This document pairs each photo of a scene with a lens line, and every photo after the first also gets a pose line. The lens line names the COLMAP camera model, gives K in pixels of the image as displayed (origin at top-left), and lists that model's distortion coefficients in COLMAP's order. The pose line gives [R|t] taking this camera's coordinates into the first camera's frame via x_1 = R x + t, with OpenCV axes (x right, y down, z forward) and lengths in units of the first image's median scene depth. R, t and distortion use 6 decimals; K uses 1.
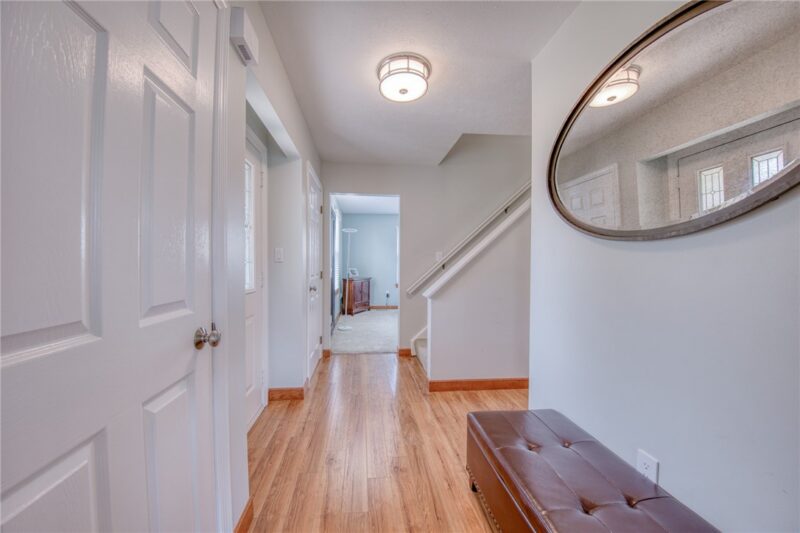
lens RADIAL K [[301.8, 0, 395.4], [0, 301.8, 264.5], [0, 0, 1]] dist [-0.030959, -0.000386]
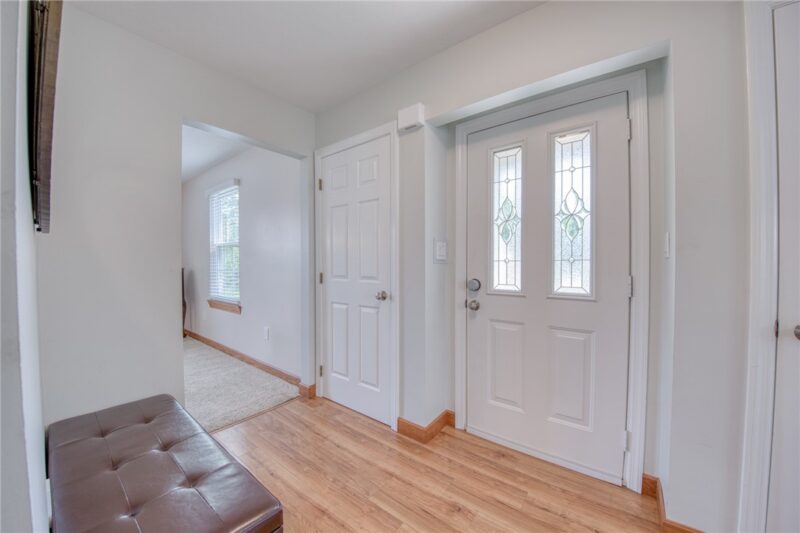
lens RADIAL K [[301.8, 0, 397.3], [0, 301.8, 265.7], [0, 0, 1]] dist [-0.030959, -0.000386]
pose [[-0.716379, -0.000122, -0.697711, 0.200803], [-0.003332, 0.999989, 0.003246, 0.004885], [0.697703, 0.004651, -0.716372, 0.650750]]
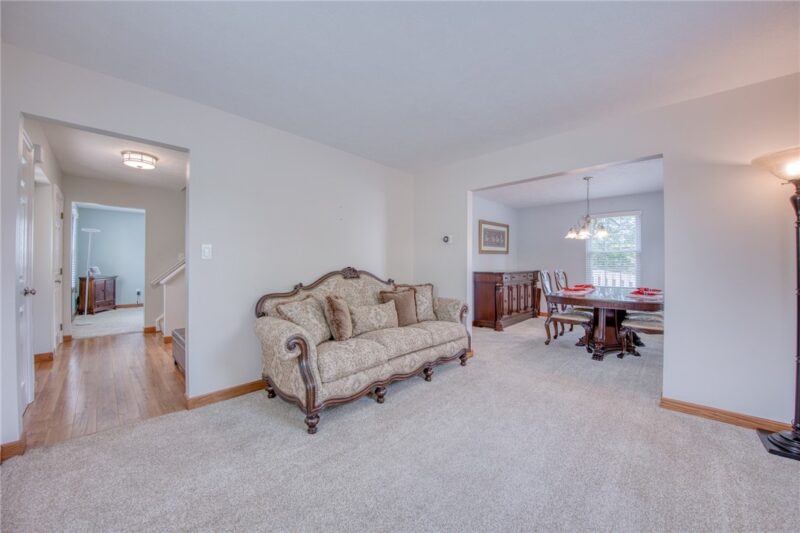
lens RADIAL K [[301.8, 0, 396.7], [0, 301.8, 262.7], [0, 0, 1]] dist [-0.030959, -0.000386]
pose [[0.778813, 0.001965, 0.627253, 0.061409], [-0.000104, 0.999995, -0.003003, 0.003324], [-0.627256, 0.002274, 0.778810, -0.664952]]
